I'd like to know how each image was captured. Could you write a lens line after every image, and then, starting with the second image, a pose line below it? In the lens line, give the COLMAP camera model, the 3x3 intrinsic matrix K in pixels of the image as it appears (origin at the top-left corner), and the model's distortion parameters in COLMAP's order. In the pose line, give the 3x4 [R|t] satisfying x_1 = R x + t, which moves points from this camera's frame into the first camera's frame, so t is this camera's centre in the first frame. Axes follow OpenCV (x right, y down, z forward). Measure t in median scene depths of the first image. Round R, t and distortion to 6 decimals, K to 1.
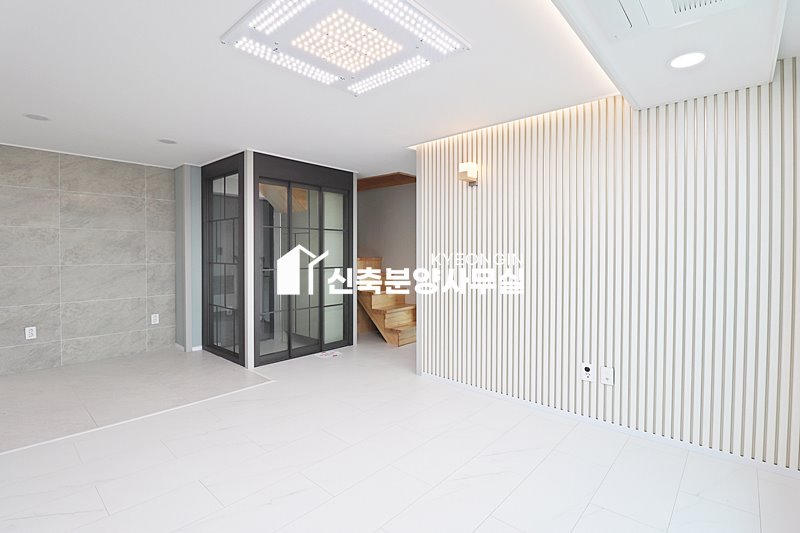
lens RADIAL K [[367.7, 0, 399.0], [0, 367.7, 258.1], [0, 0, 1]] dist [-0.010182, -0.010463]
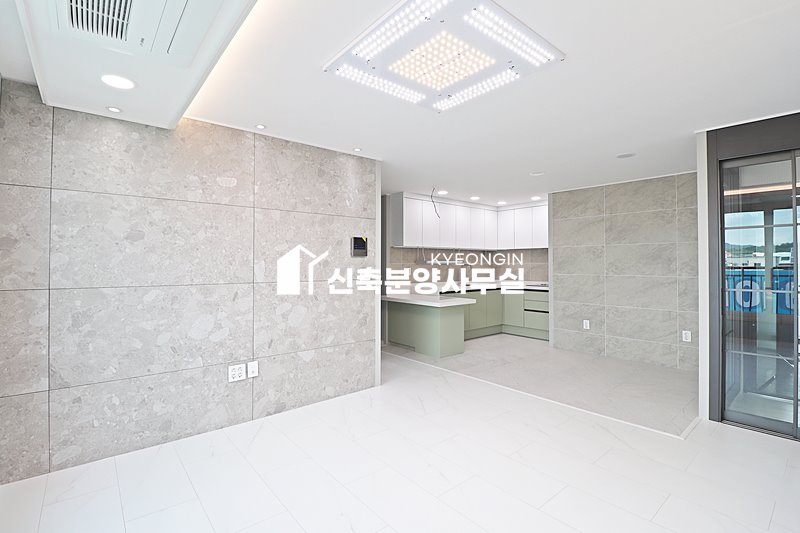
lens RADIAL K [[367.7, 0, 401.7], [0, 367.7, 259.7], [0, 0, 1]] dist [-0.010182, -0.010463]
pose [[-0.146676, -0.014154, -0.989083, 0.372401], [-0.014805, 0.999817, -0.012112, -0.006375], [0.989074, 0.012867, -0.146858, 0.436671]]
